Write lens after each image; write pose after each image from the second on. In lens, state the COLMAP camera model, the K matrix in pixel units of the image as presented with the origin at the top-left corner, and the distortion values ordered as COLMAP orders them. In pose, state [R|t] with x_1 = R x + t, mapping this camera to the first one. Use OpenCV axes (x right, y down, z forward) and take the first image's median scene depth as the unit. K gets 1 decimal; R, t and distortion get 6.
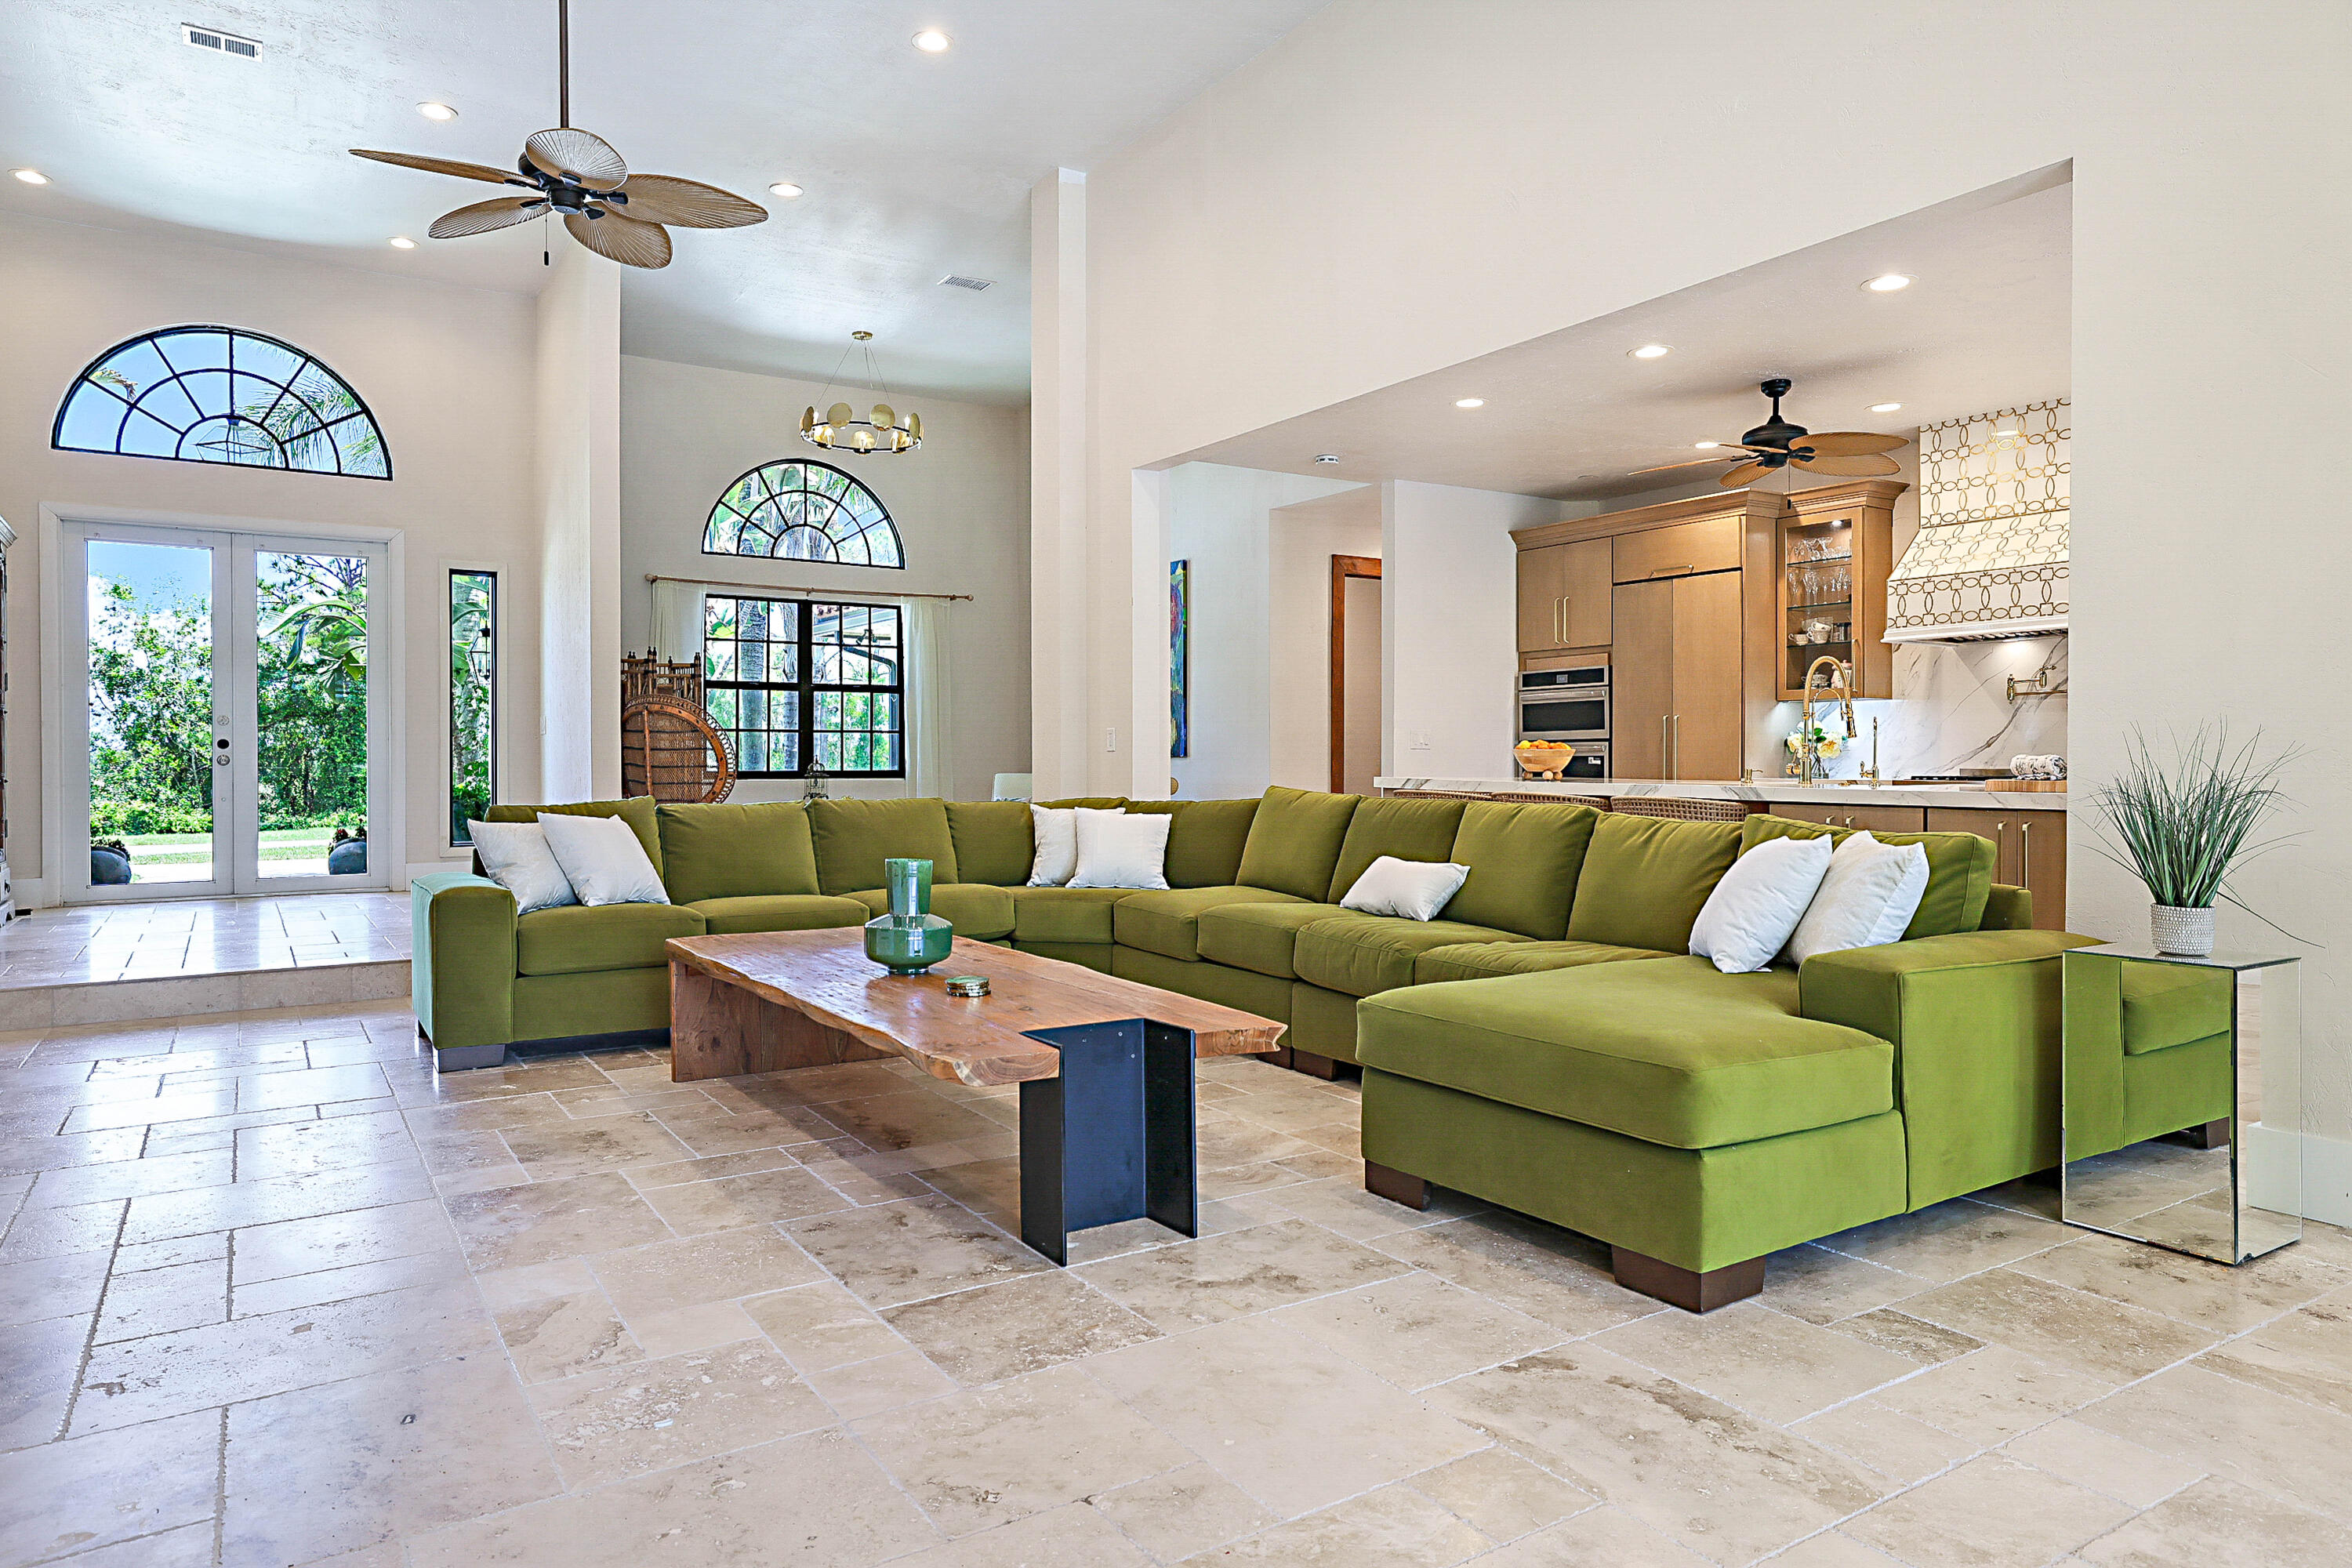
lens RADIAL K [[1449.1, 0, 1173.6], [0, 1449.1, 763.8], [0, 0, 1]] dist [-0.019577, 0.037967]
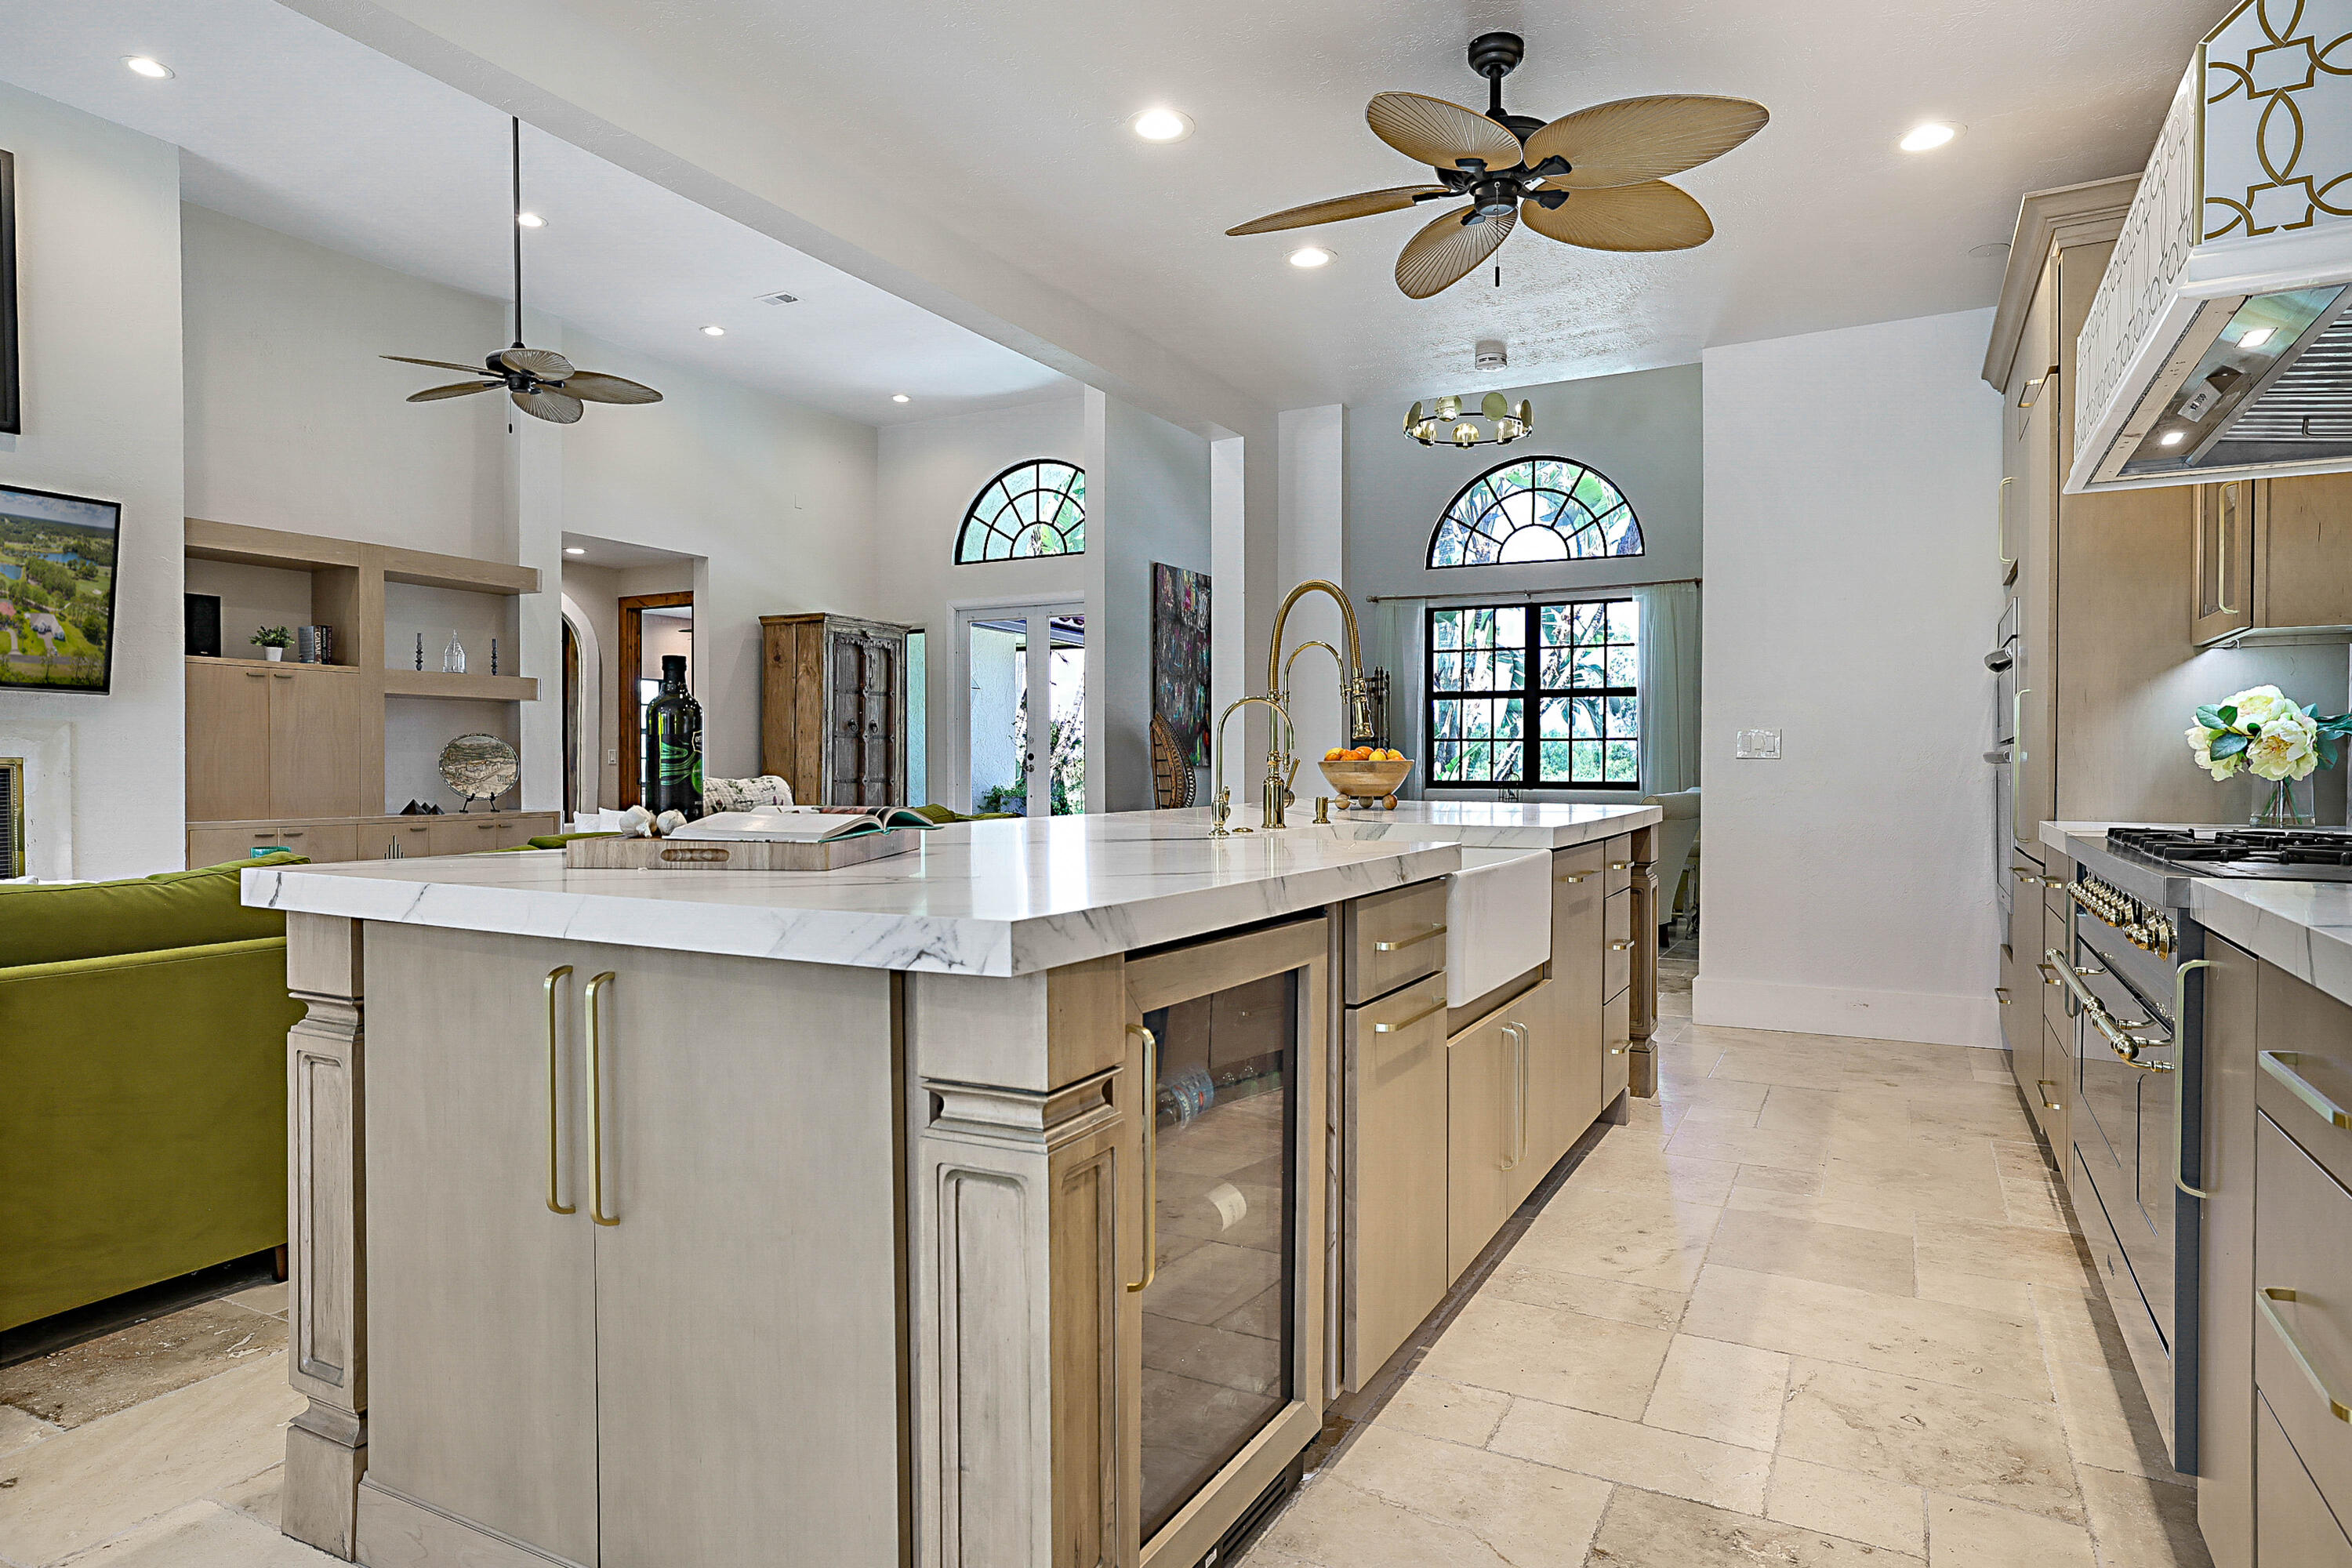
lens RADIAL K [[1360.2, 0, 1169.7], [0, 1360.2, 777.5], [0, 0, 1]] dist [-0.036810, 0.038860]
pose [[0.480890, 0.009983, -0.876724, 0.627194], [-0.004680, 0.999950, 0.008819, -0.006425], [0.876768, -0.000138, 0.480913, 0.535387]]
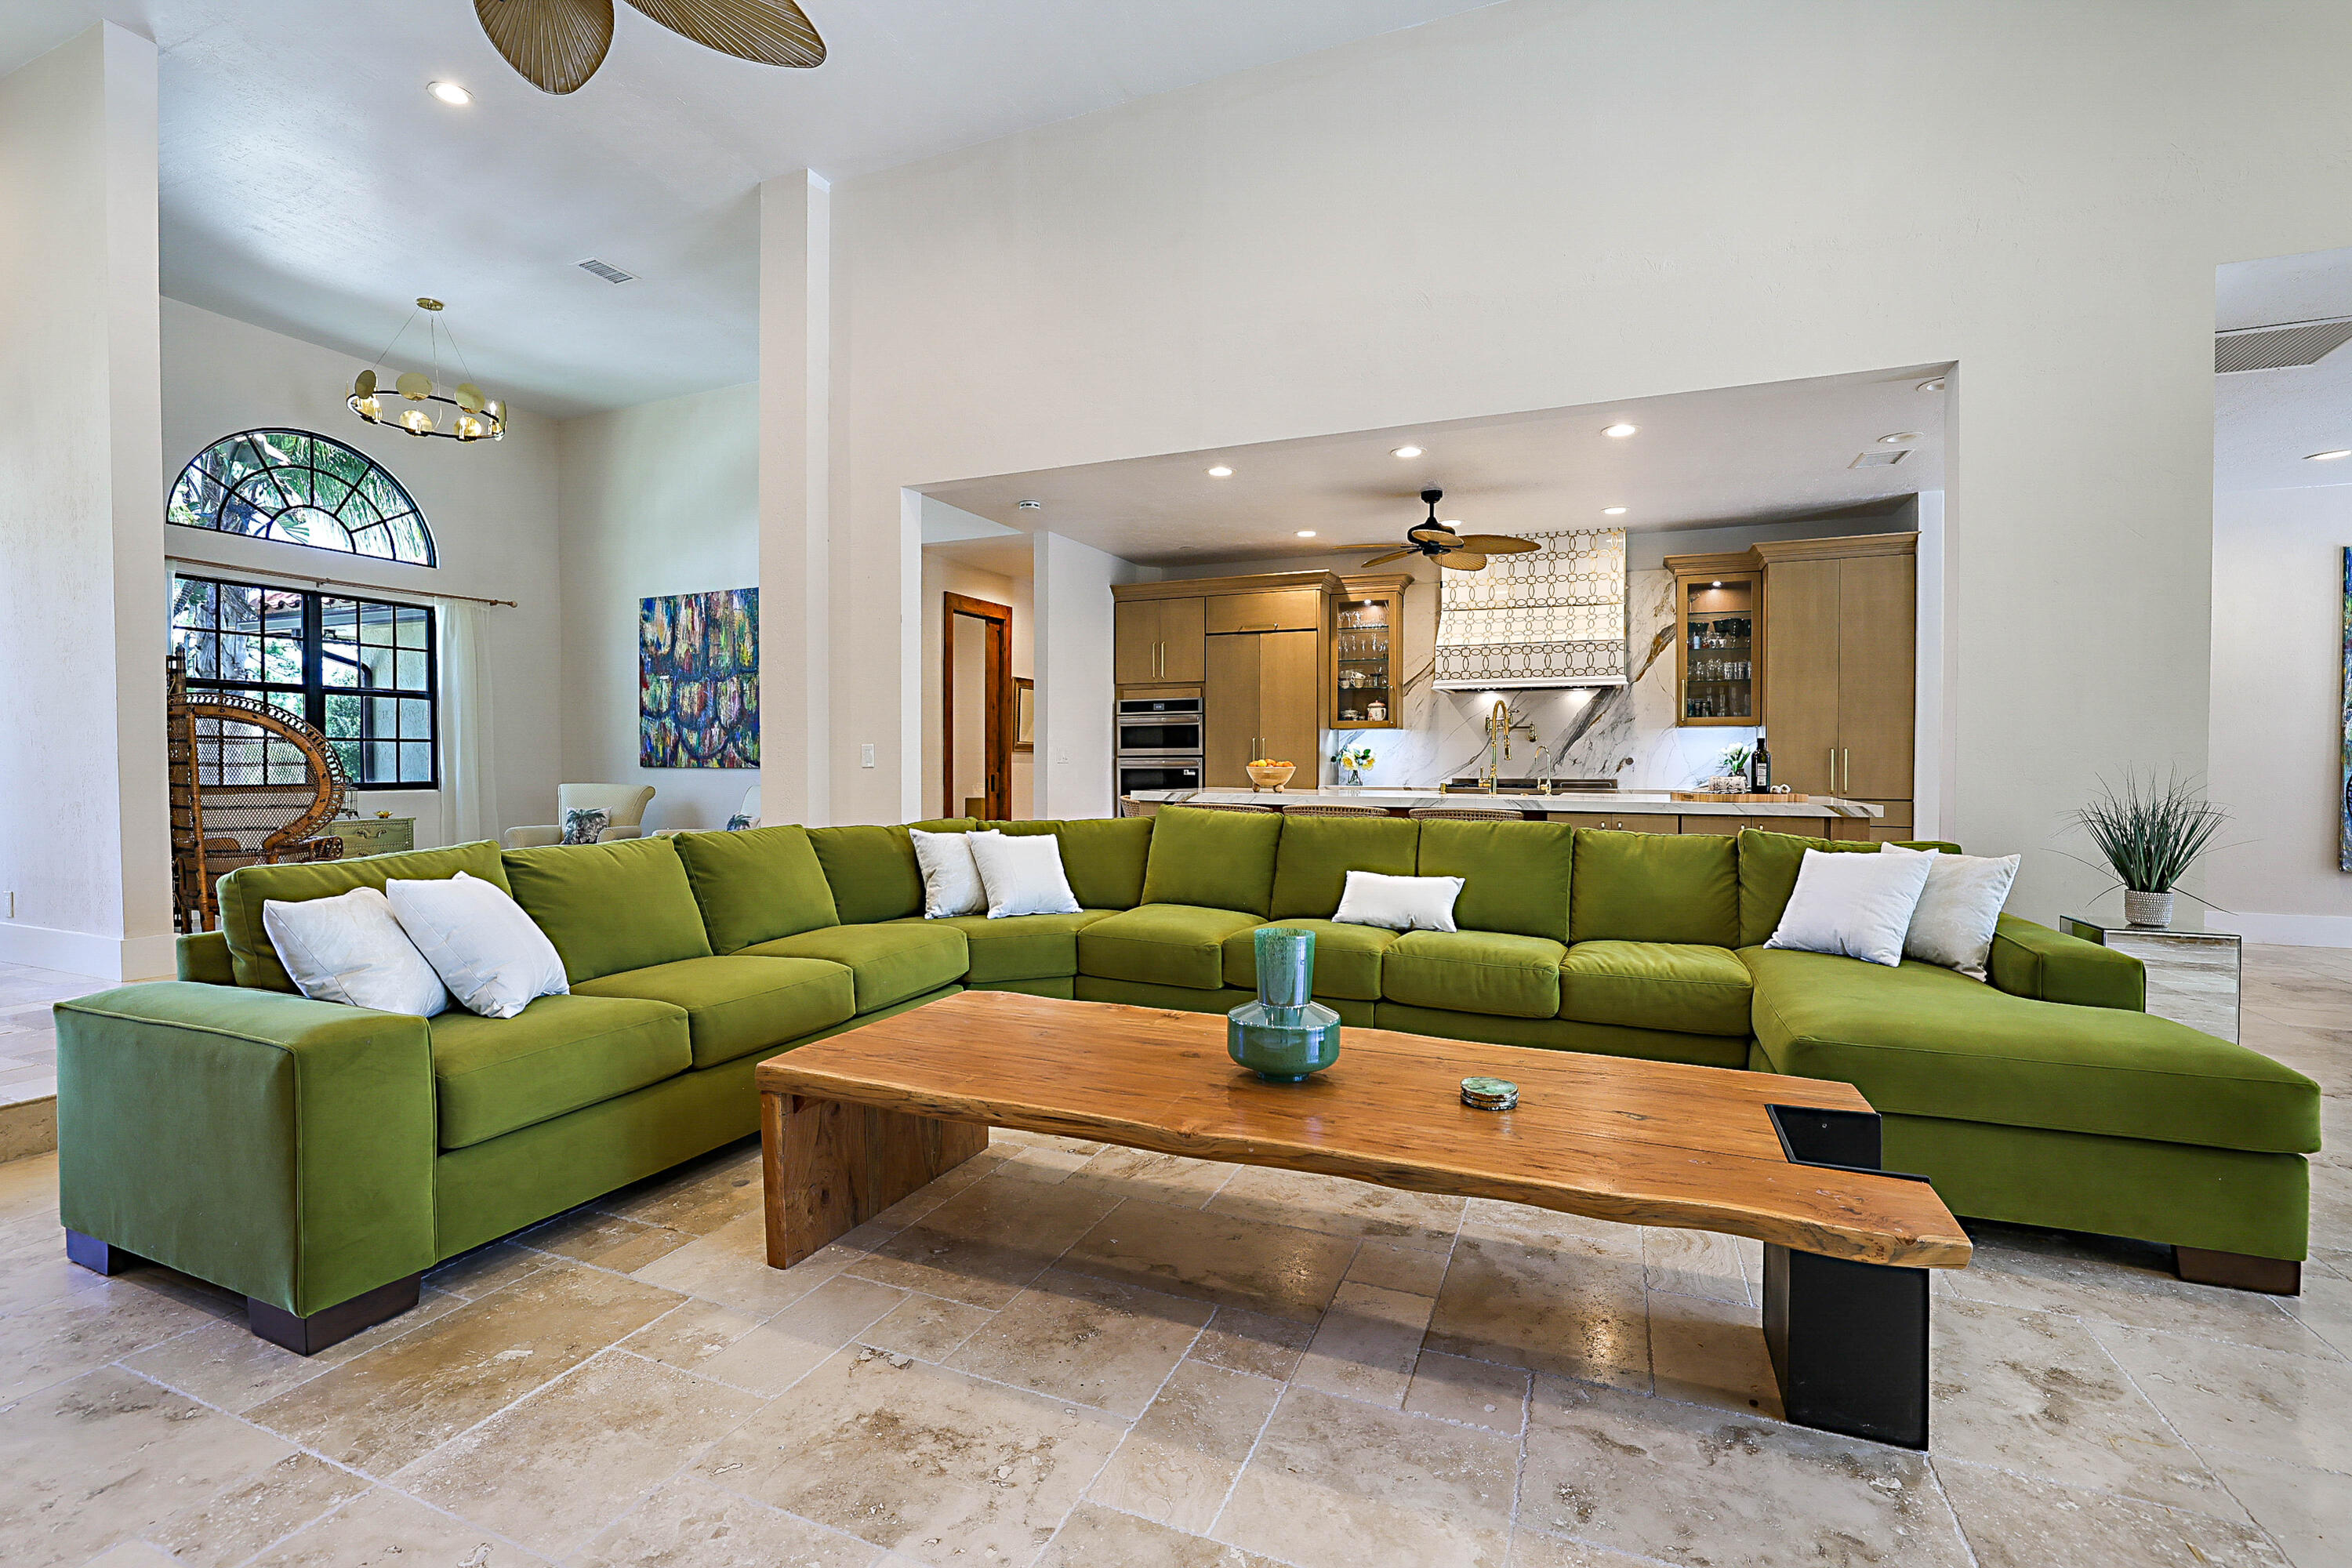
lens RADIAL K [[1043.2, 0, 1180.8], [0, 1043.2, 777.2], [0, 0, 1]] dist [-0.045363, 0.018690]
pose [[0.823524, -0.007215, 0.567236, -0.255951], [-0.000181, 0.999916, 0.012981, -0.010746], [-0.567282, -0.010793, 0.823453, 0.272564]]
